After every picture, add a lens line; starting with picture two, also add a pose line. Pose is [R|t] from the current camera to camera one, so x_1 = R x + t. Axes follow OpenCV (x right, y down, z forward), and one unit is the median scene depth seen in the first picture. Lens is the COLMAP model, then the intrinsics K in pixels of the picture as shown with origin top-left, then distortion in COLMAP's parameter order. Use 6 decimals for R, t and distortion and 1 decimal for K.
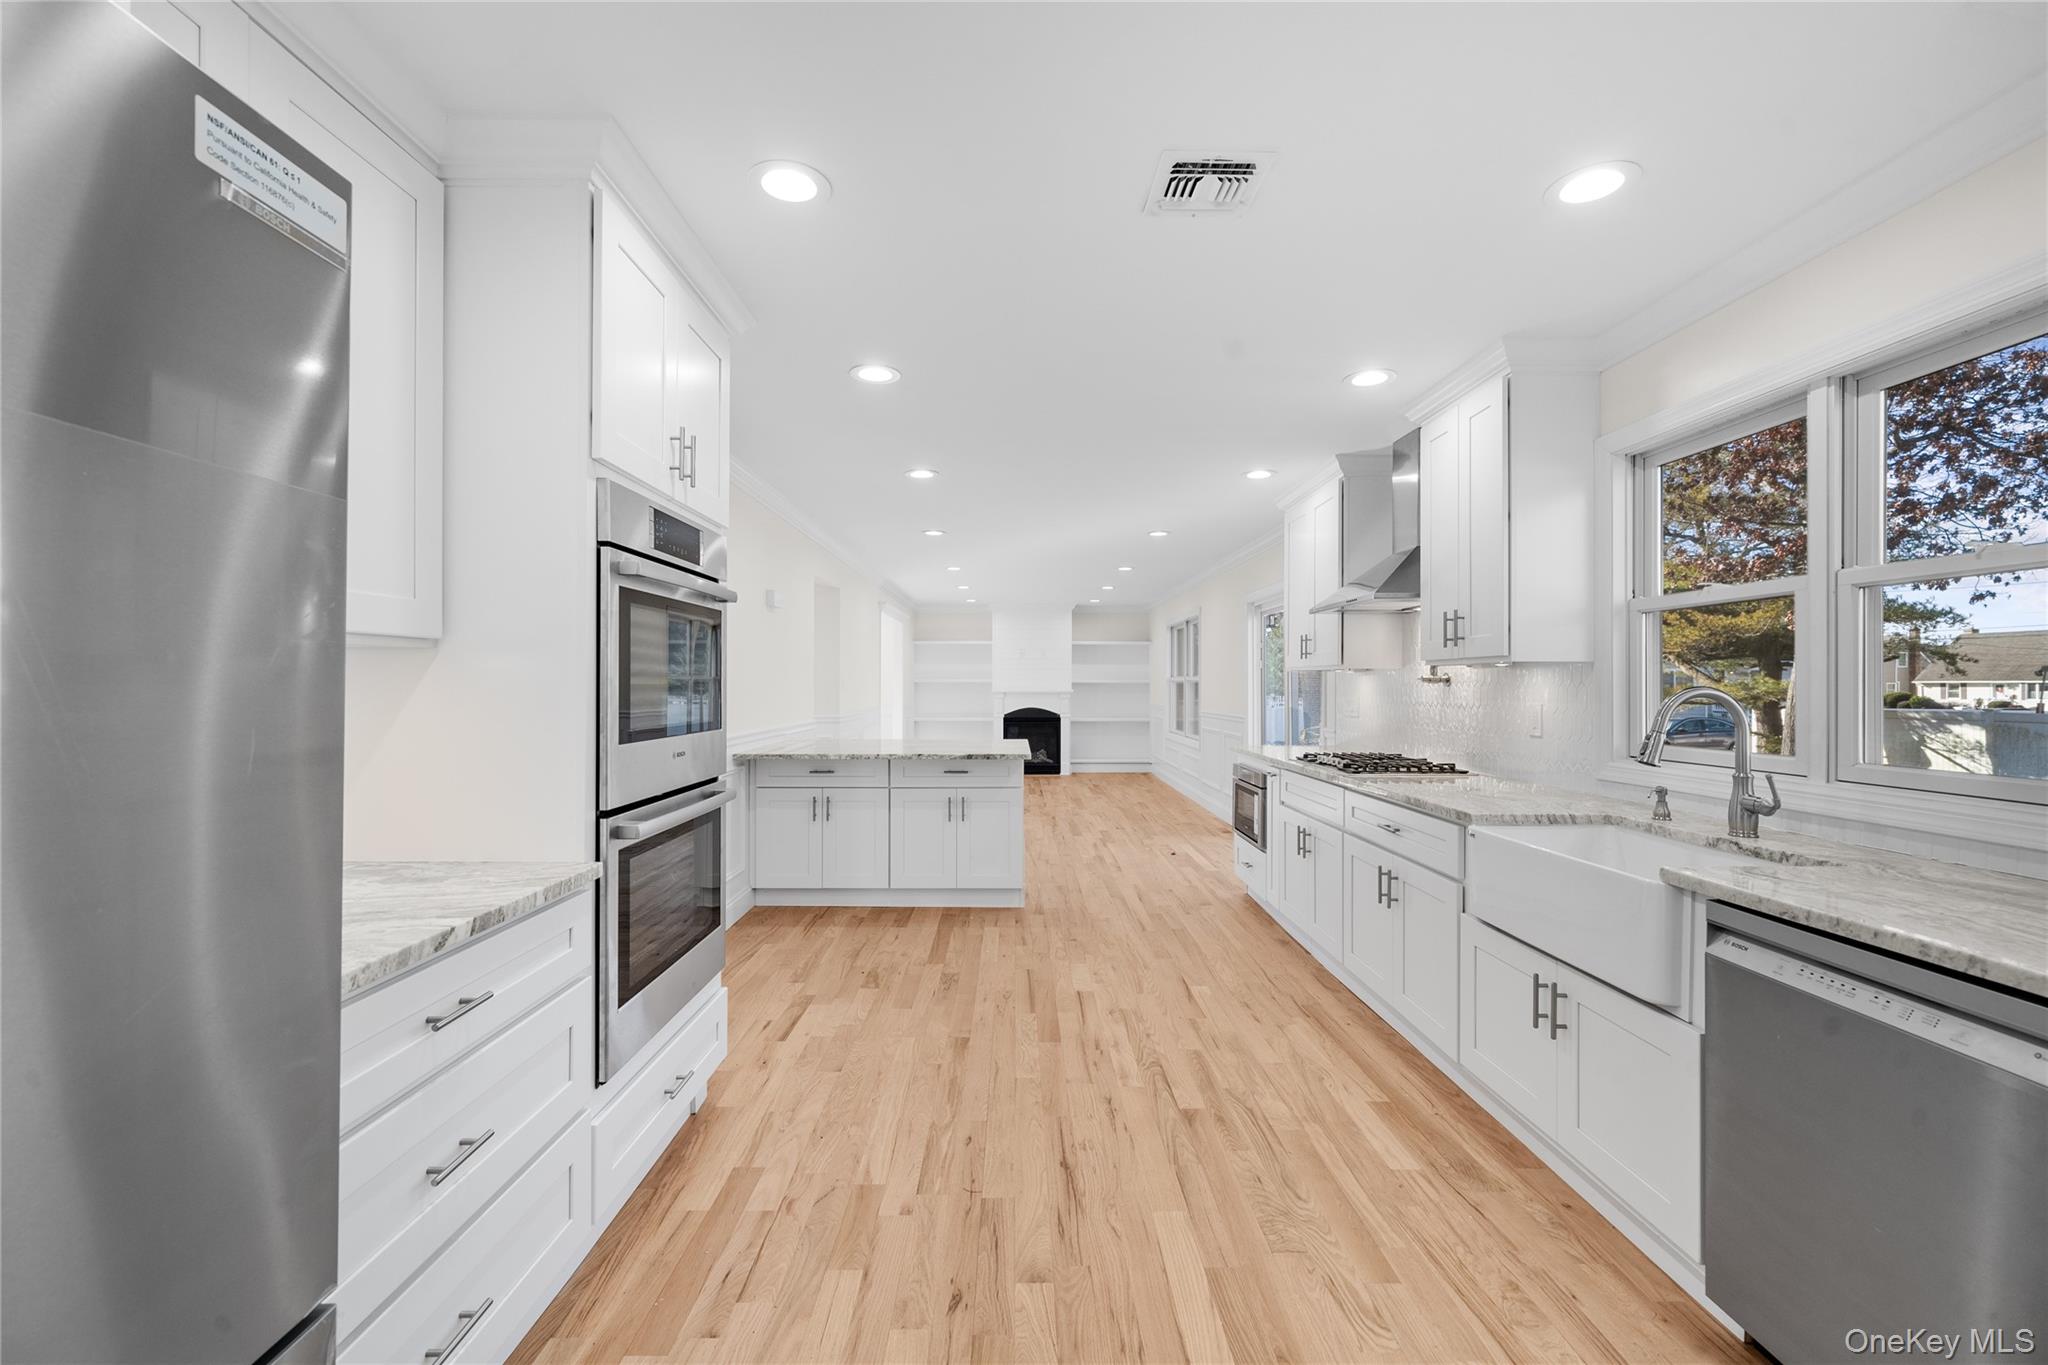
lens RADIAL K [[845.4, 0, 1021.8], [0, 845.4, 684.7], [0, 0, 1]] dist [-0.002216, -0.000009]
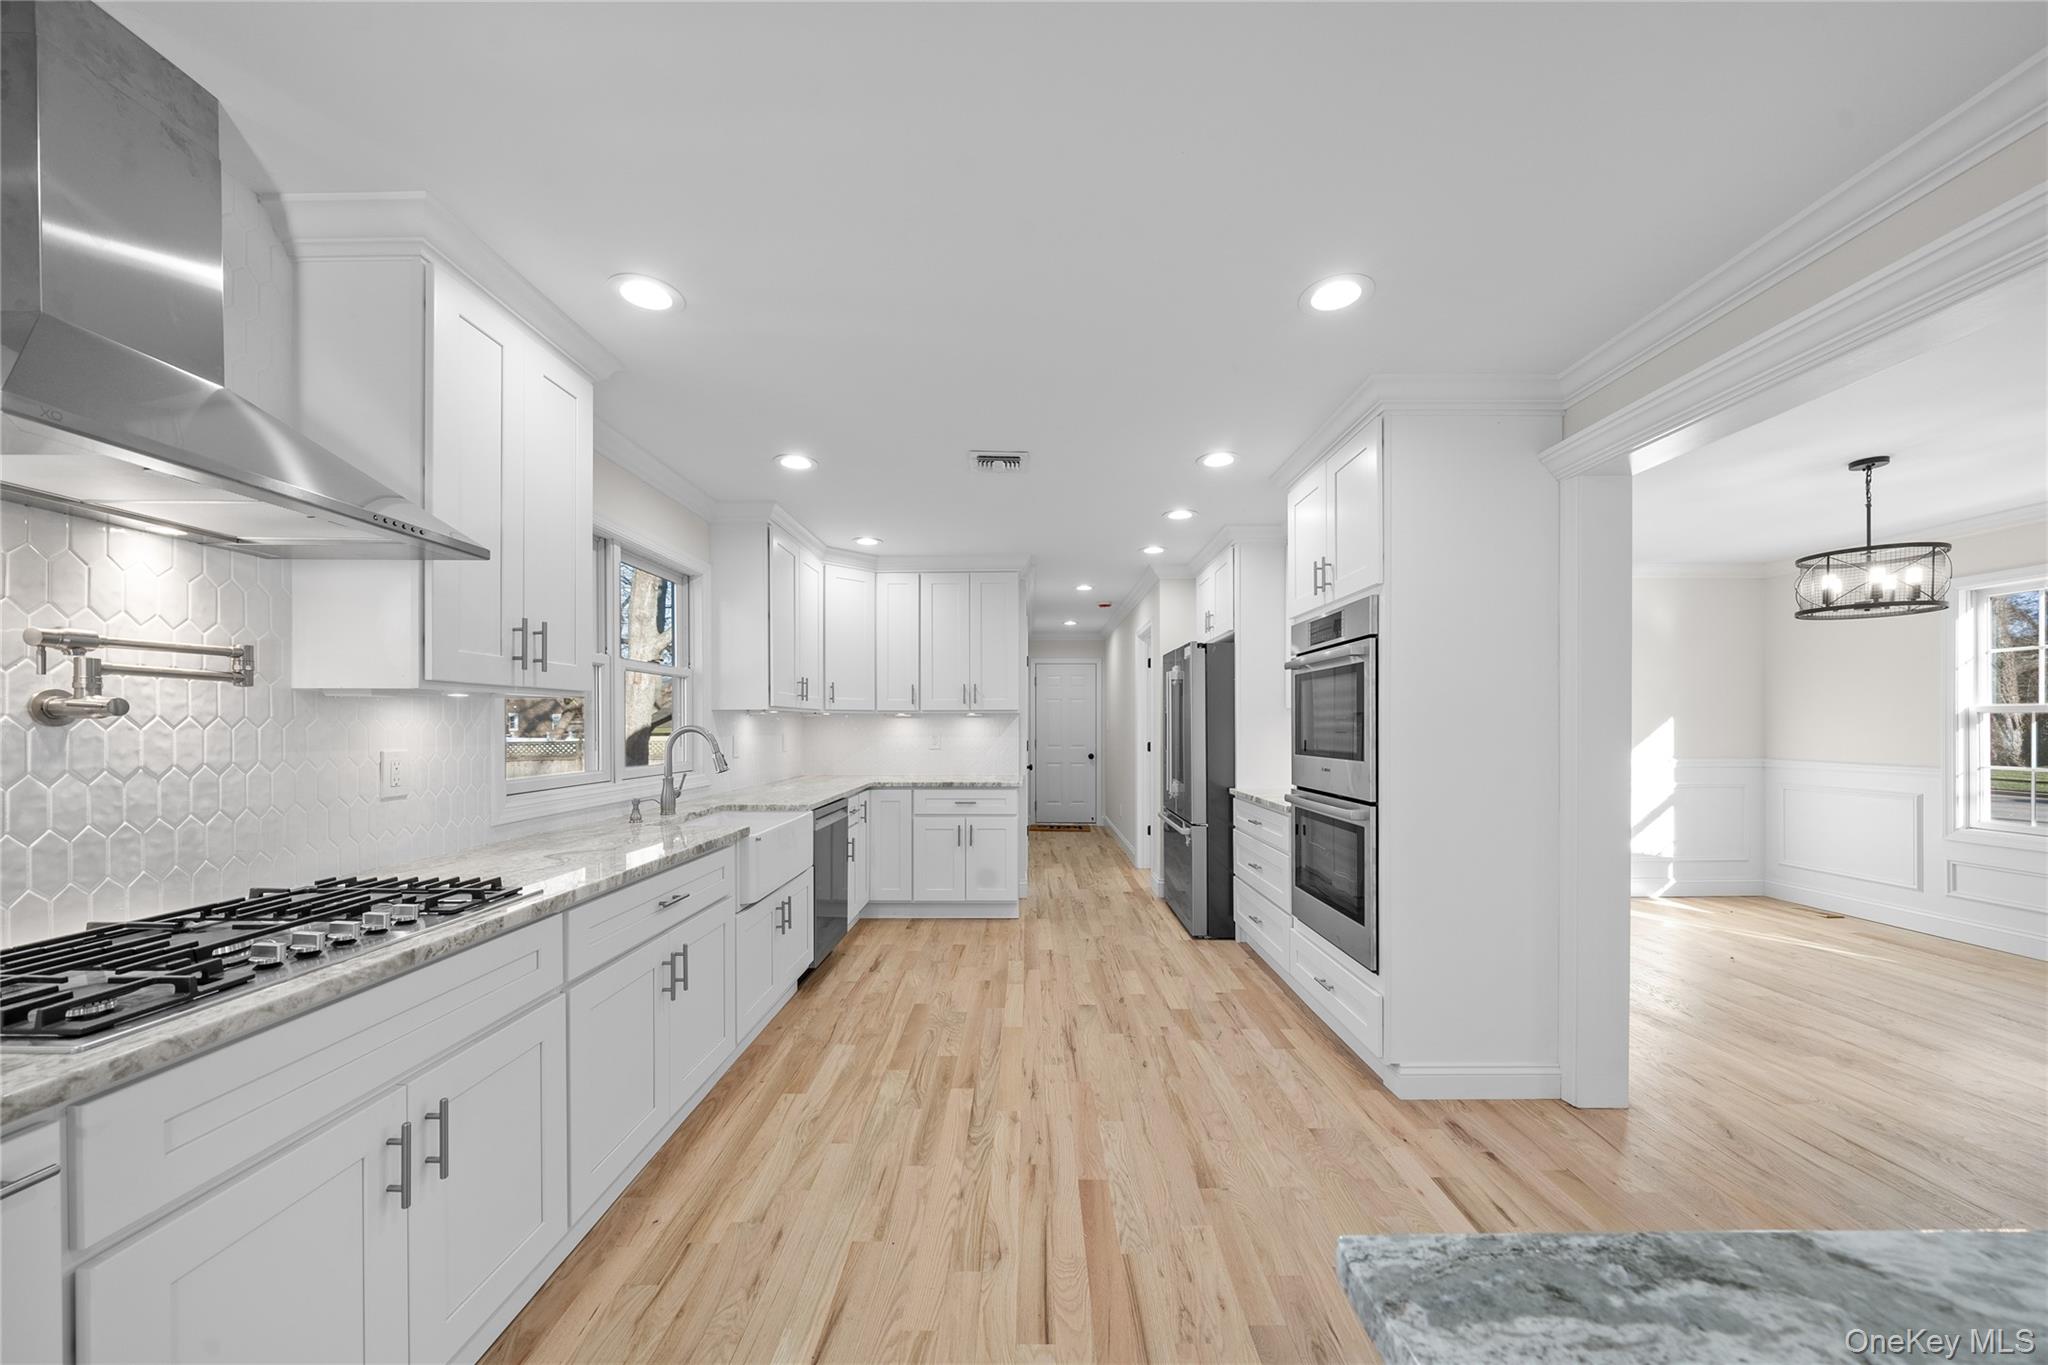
lens RADIAL K [[715.4, 0, 1021.8], [0, 715.4, 726.9], [0, 0, 1]] dist [-0.007455, 0.000106]
pose [[-0.999848, 0.000192, 0.017449, 0.089752], [0.000213, 0.999999, 0.001215, 0.002795], [-0.017449, 0.001219, -0.999847, 1.714068]]
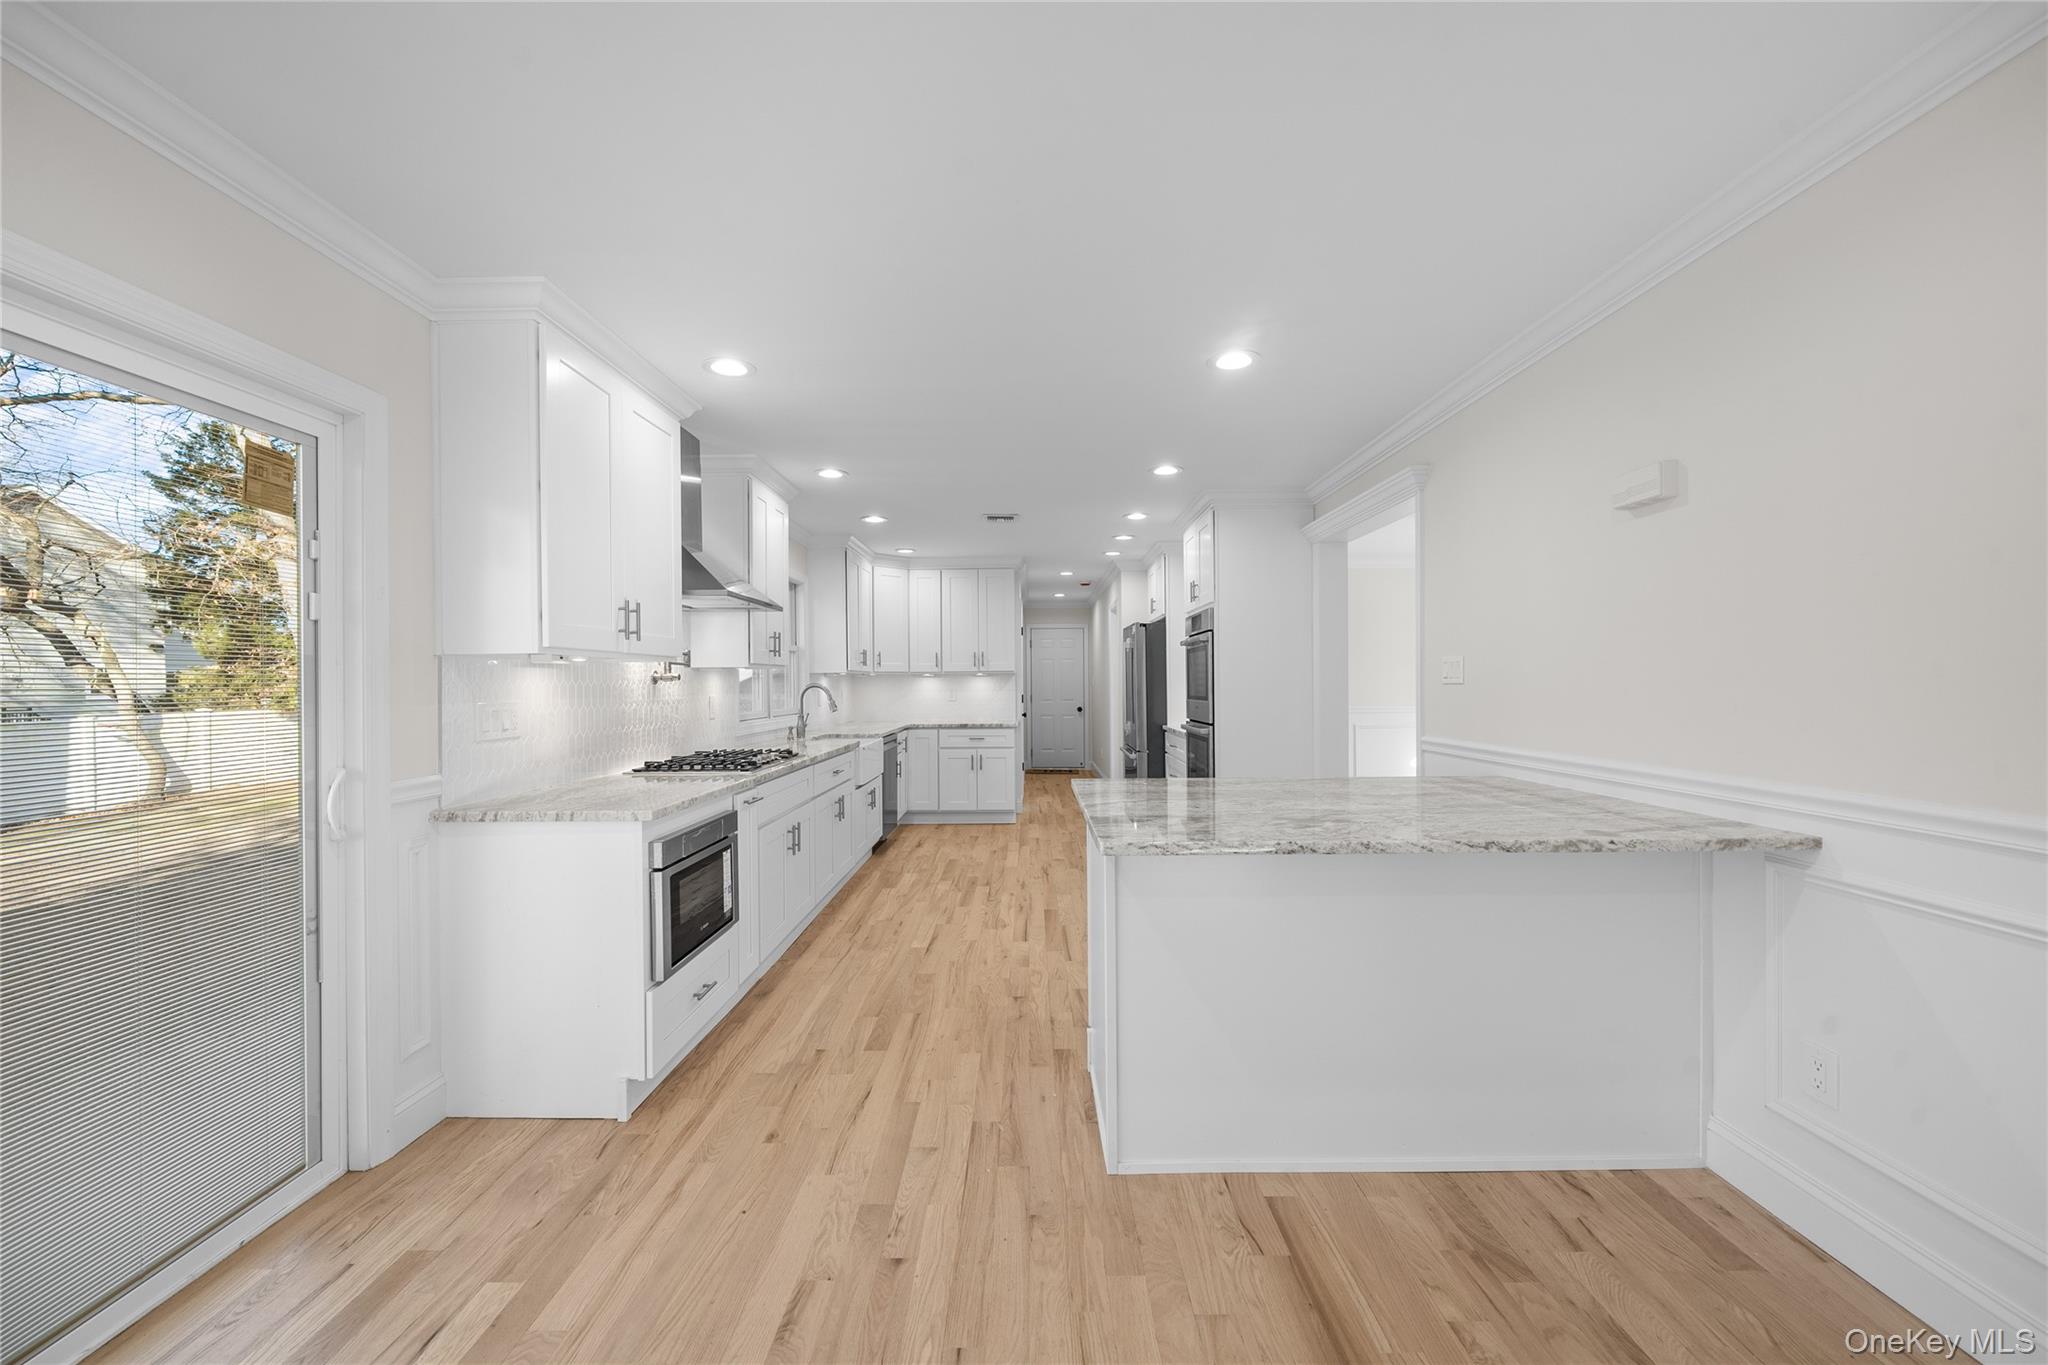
lens RADIAL K [[797.0, 0, 1021.7], [0, 797.0, 683.6], [0, 0, 1]] dist [-0.002513, -0.000160]
pose [[-0.999813, 0.007121, 0.017970, 0.060245], [0.007121, 0.999975, -0.000034, 0.005536], [-0.017970, 0.000094, -0.999839, 2.552493]]
